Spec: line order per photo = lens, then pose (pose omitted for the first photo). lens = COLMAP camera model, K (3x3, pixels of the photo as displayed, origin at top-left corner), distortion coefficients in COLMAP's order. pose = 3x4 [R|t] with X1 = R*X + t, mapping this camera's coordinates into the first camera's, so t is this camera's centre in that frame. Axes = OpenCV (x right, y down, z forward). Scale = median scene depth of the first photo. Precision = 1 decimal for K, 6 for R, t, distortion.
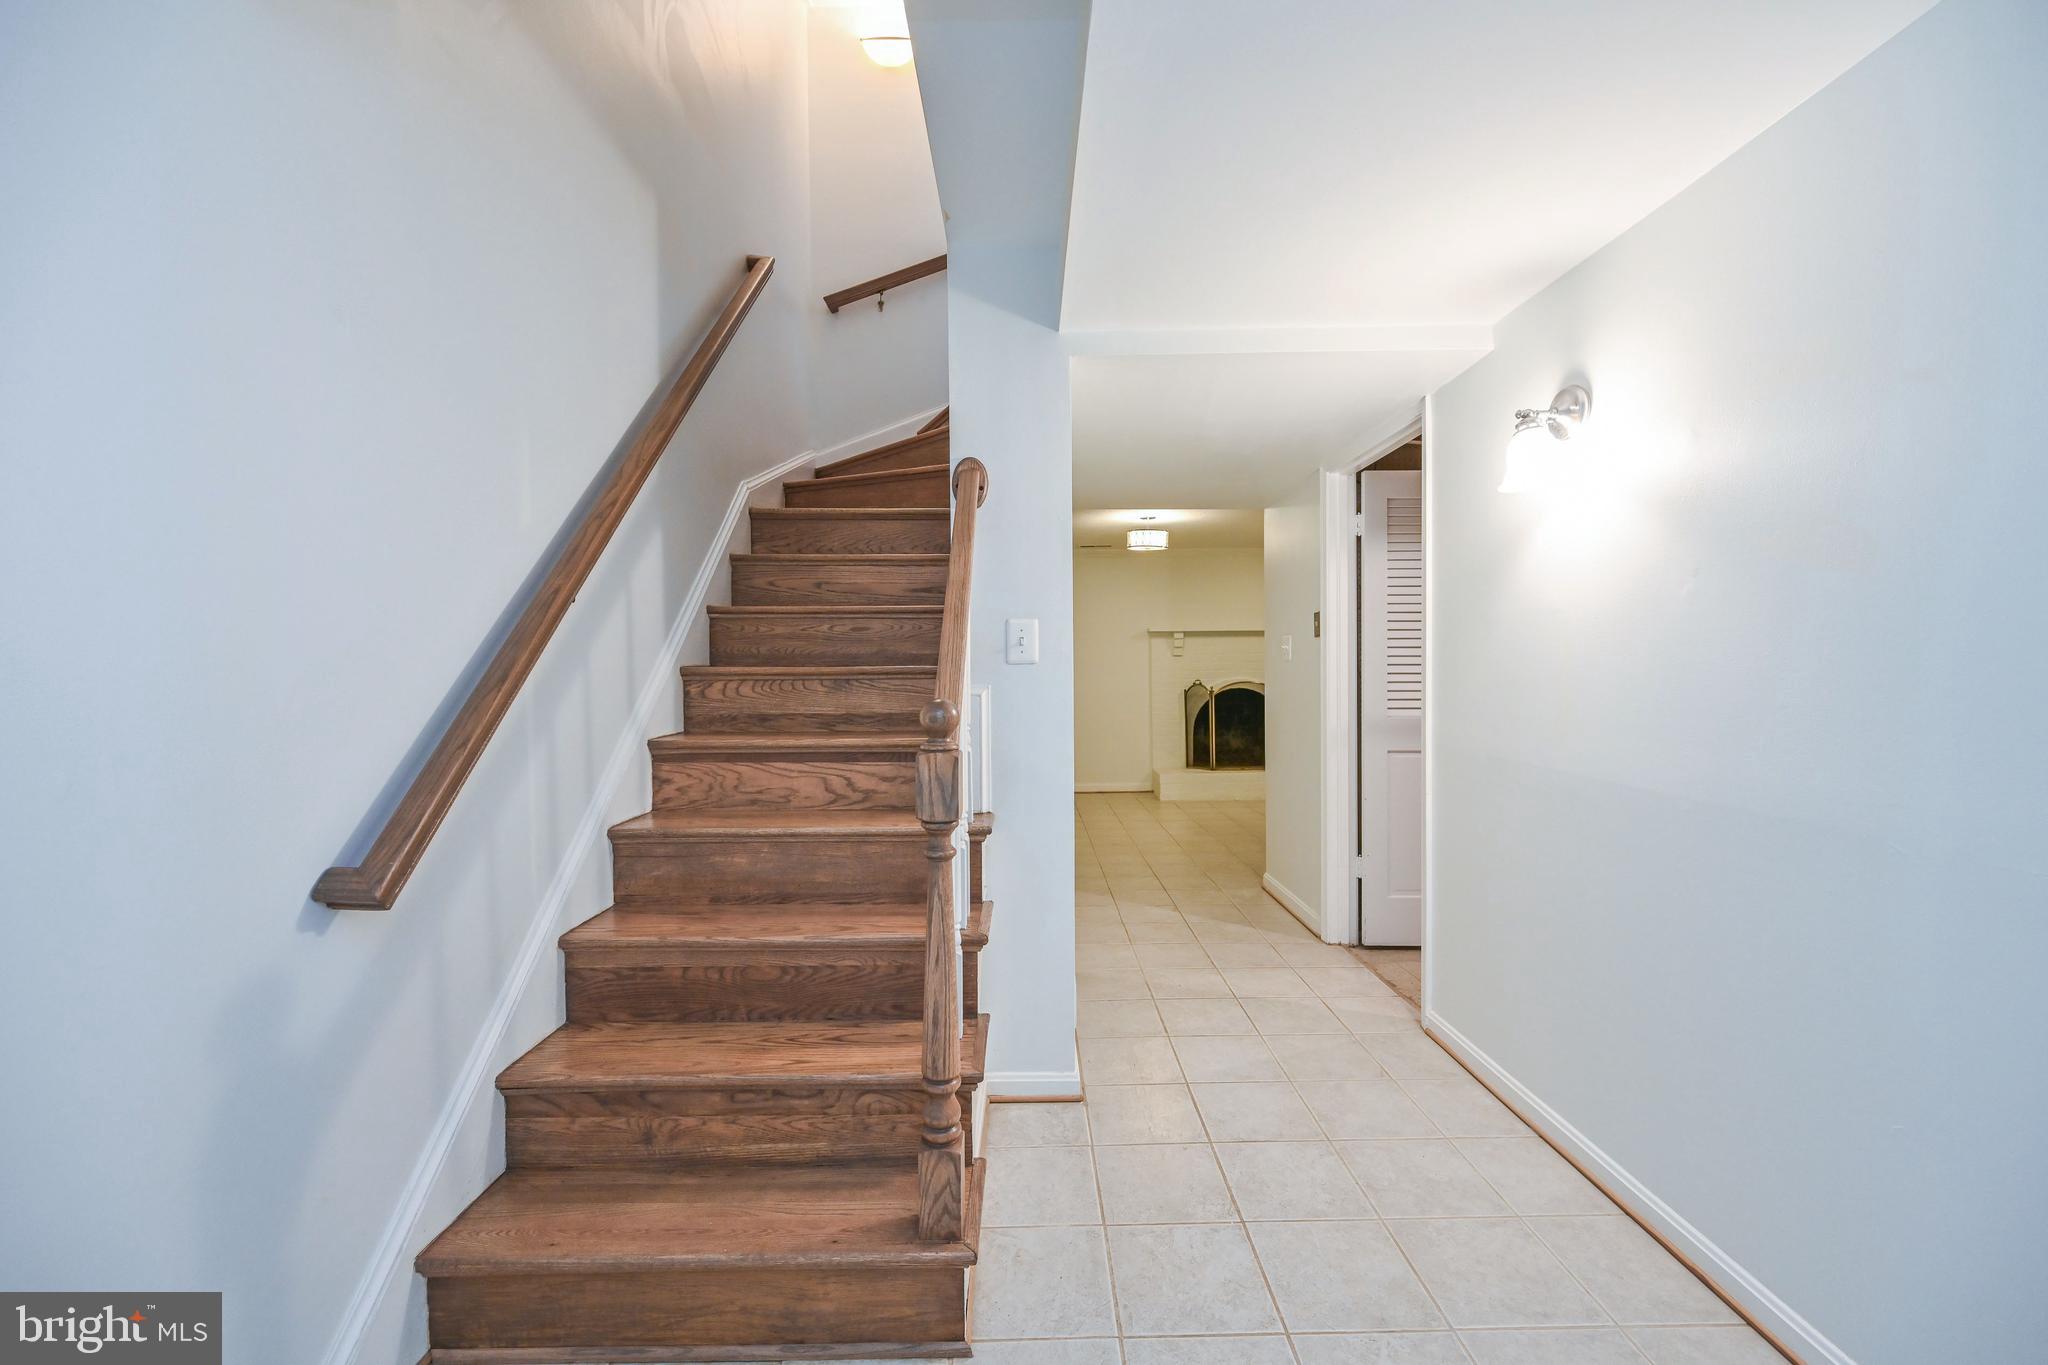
lens RADIAL K [[805.9, 0, 1022.4], [0, 805.9, 672.7], [0, 0, 1]] dist [-0.002540, -0.000086]
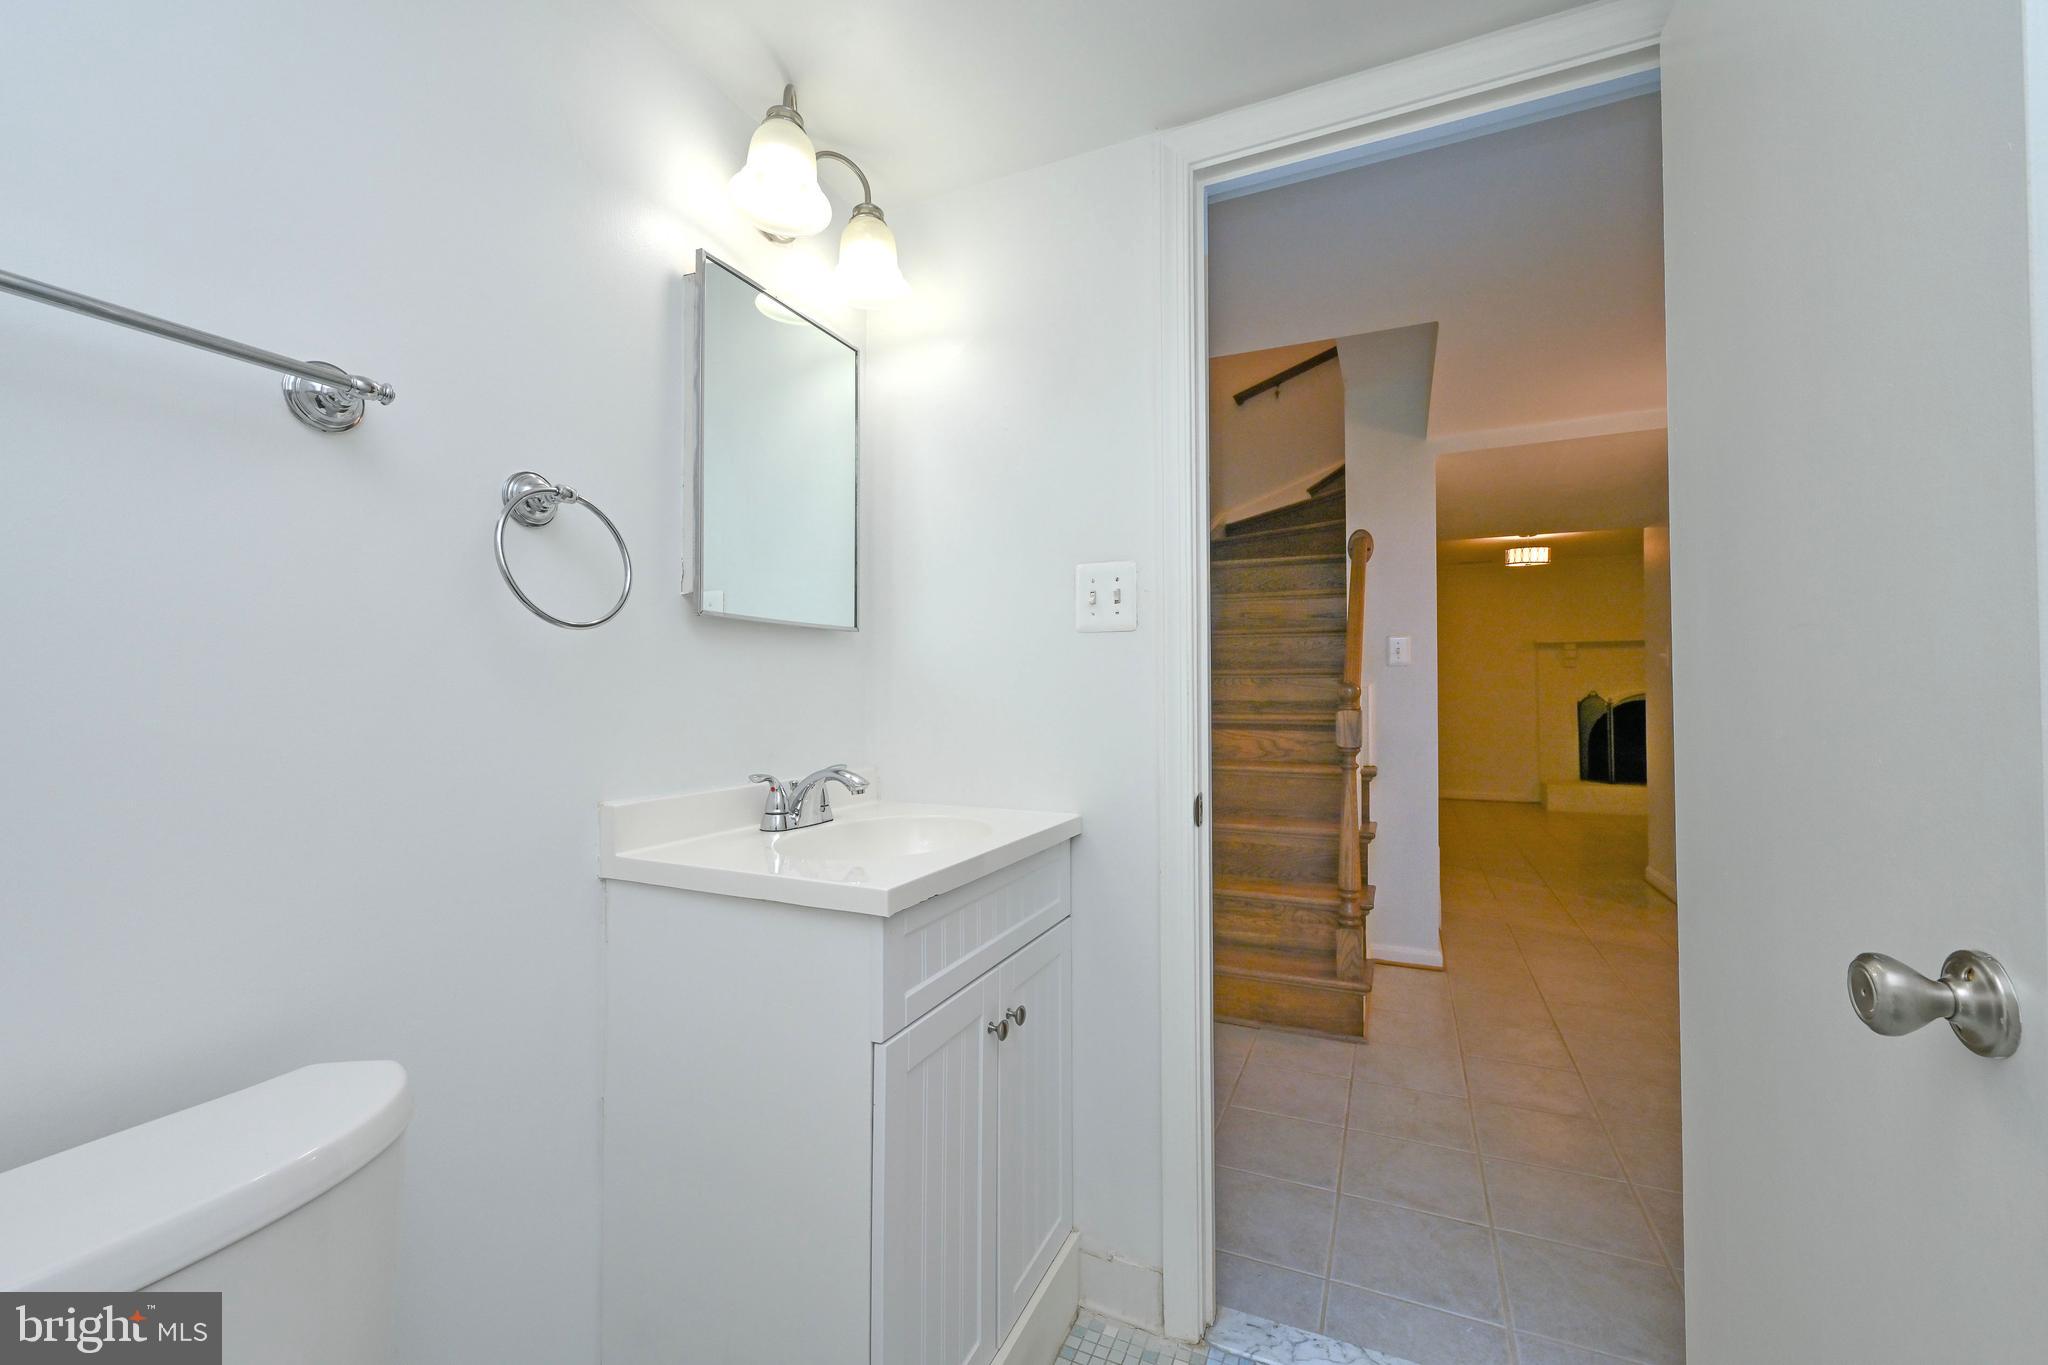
lens RADIAL K [[805.9, 0, 1022.4], [0, 805.9, 672.7], [0, 0, 1]] dist [-0.002540, -0.000086]
pose [[0.907177, 0.001136, -0.420749, -0.004176], [-0.009273, 0.999807, -0.017293, 0.030767], [0.420648, 0.019589, 0.907012, -0.597320]]
